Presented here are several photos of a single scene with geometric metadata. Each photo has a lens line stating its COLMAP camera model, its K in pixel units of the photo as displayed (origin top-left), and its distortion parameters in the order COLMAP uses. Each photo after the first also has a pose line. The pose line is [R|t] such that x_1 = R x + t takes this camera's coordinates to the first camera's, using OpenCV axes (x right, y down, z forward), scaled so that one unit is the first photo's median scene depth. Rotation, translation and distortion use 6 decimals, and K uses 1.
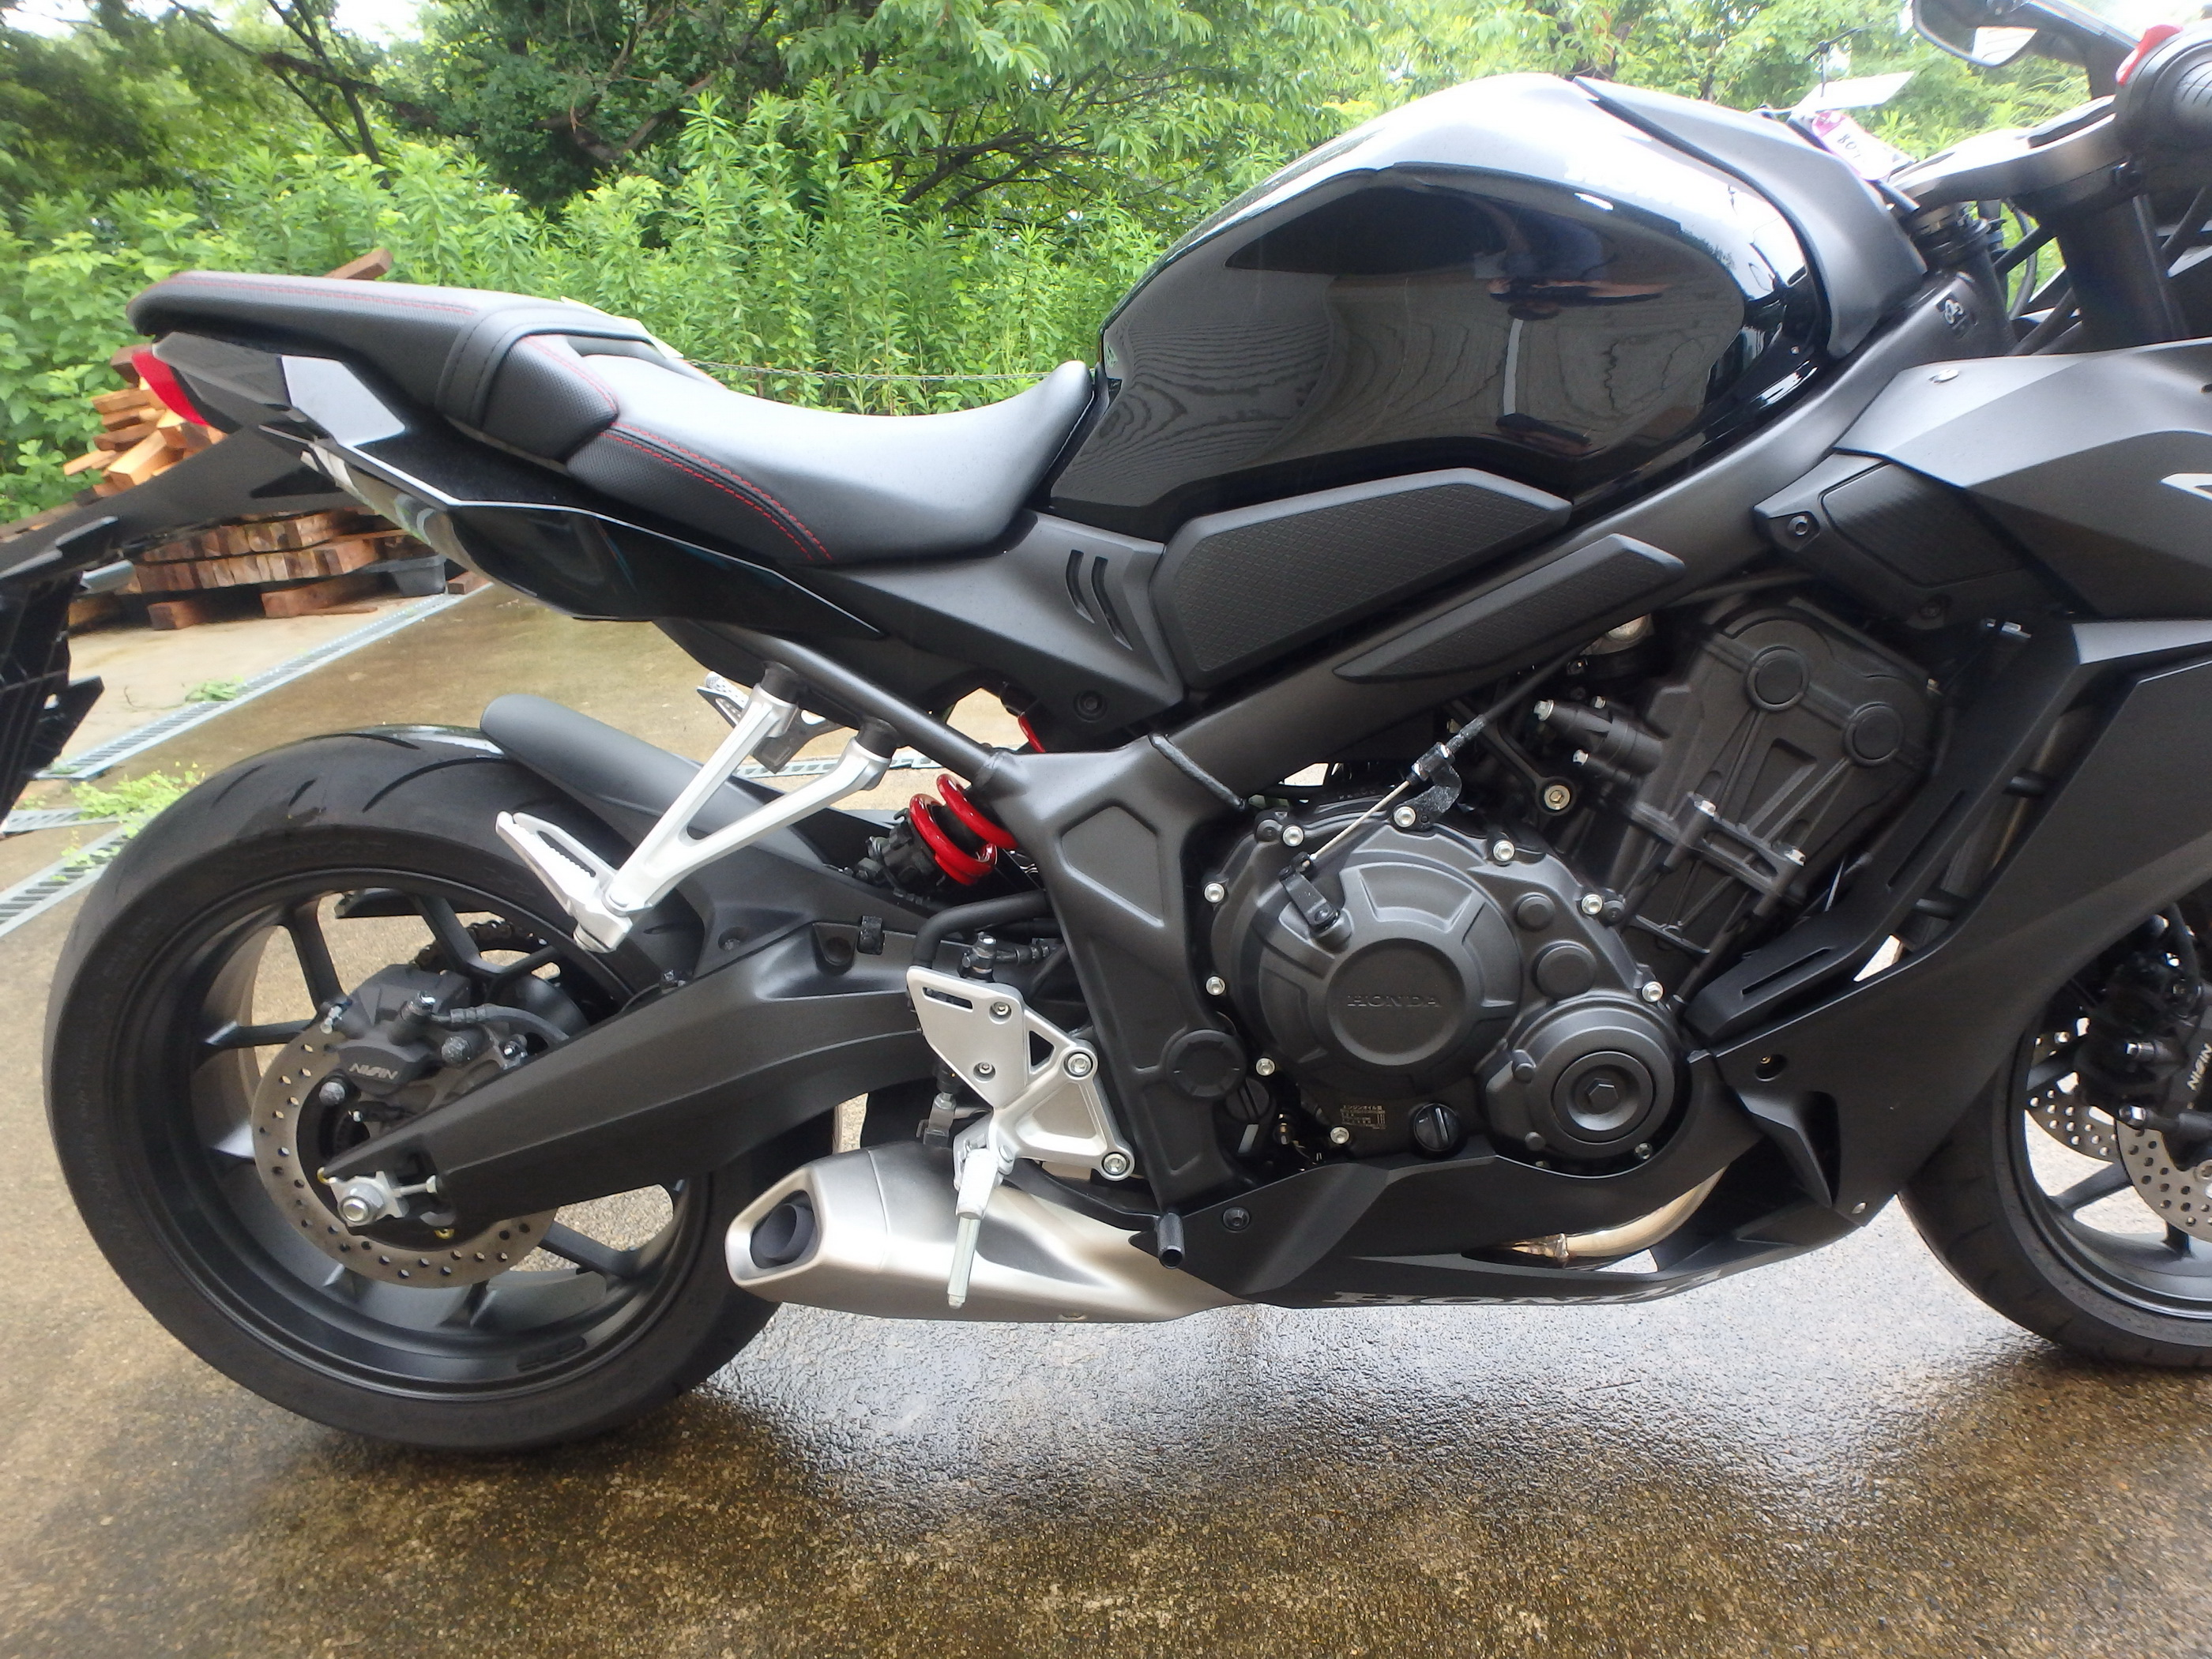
lens RADIAL K [[1373.3, 0, 1083.7], [0, 1373.3, 833.1], [0, 0, 1]] dist [-0.046951, 0.013843]
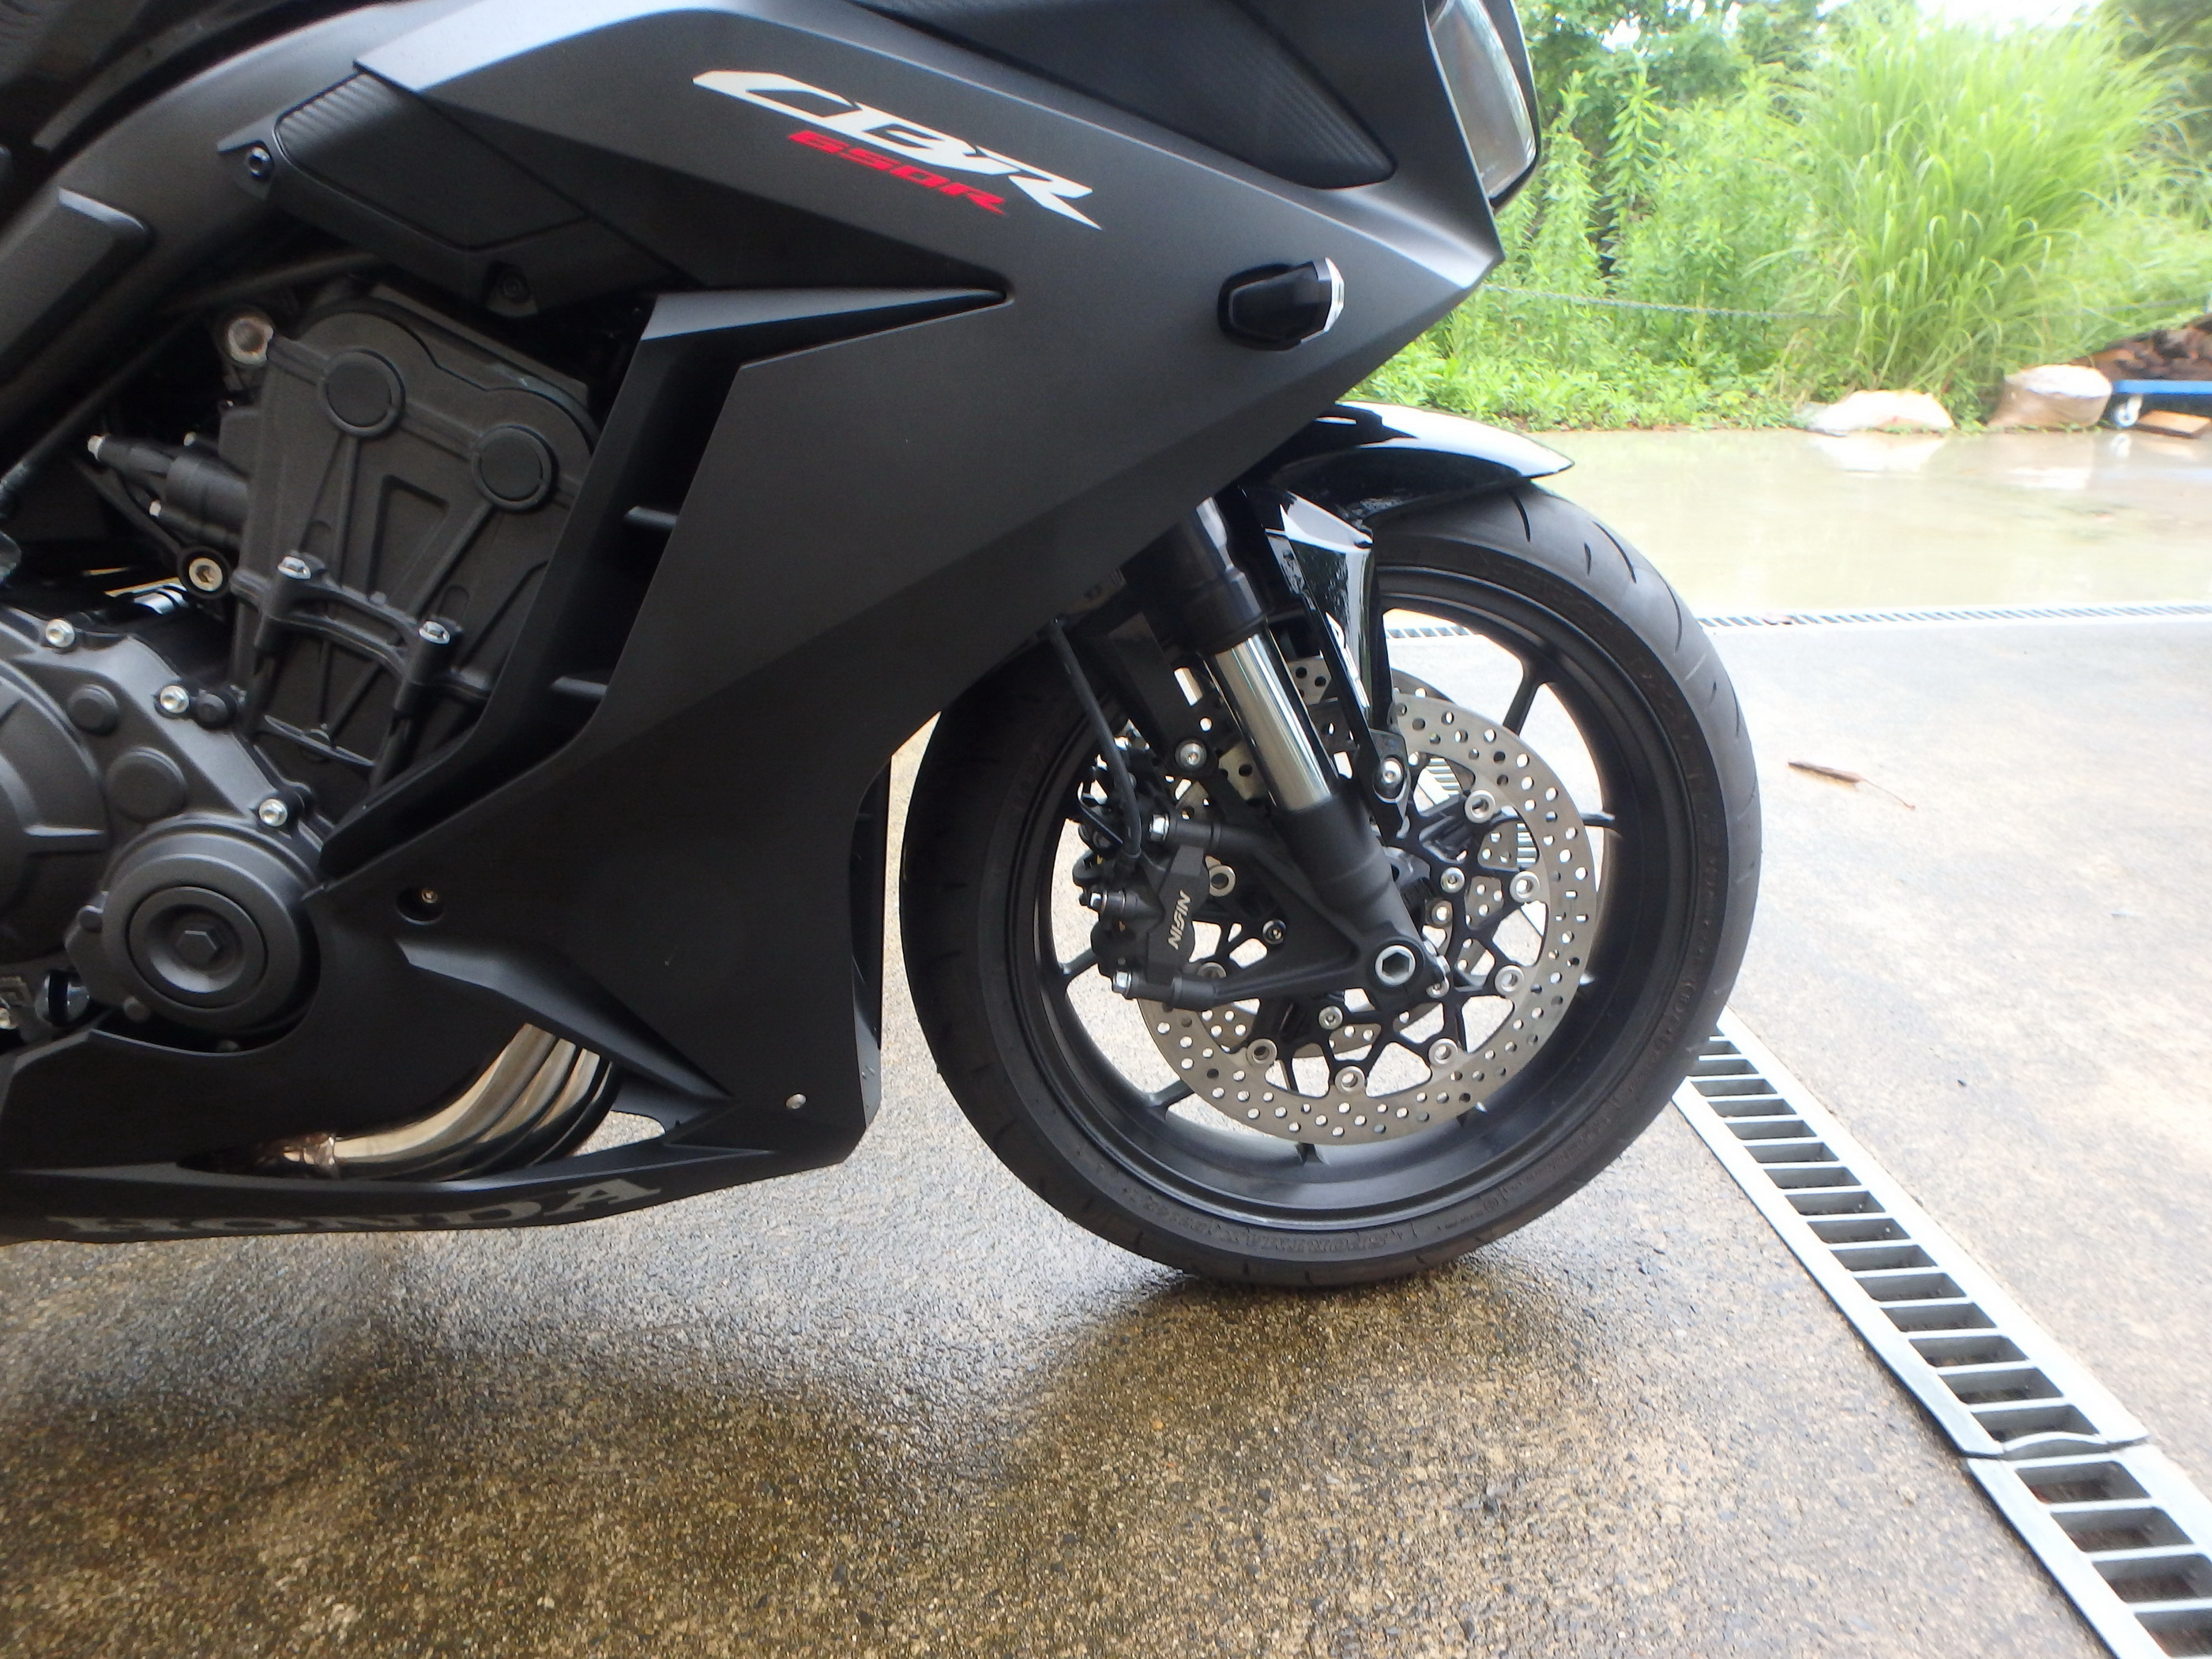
lens RADIAL K [[1405.2, 0, 1092.2], [0, 1405.2, 887.5], [0, 0, 1]] dist [-0.046332, 0.001273]
pose [[0.993031, -0.024398, 0.115305, 0.687252], [0.019621, 0.998909, 0.042380, 0.117081], [-0.116213, -0.039823, 0.992426, 0.140730]]
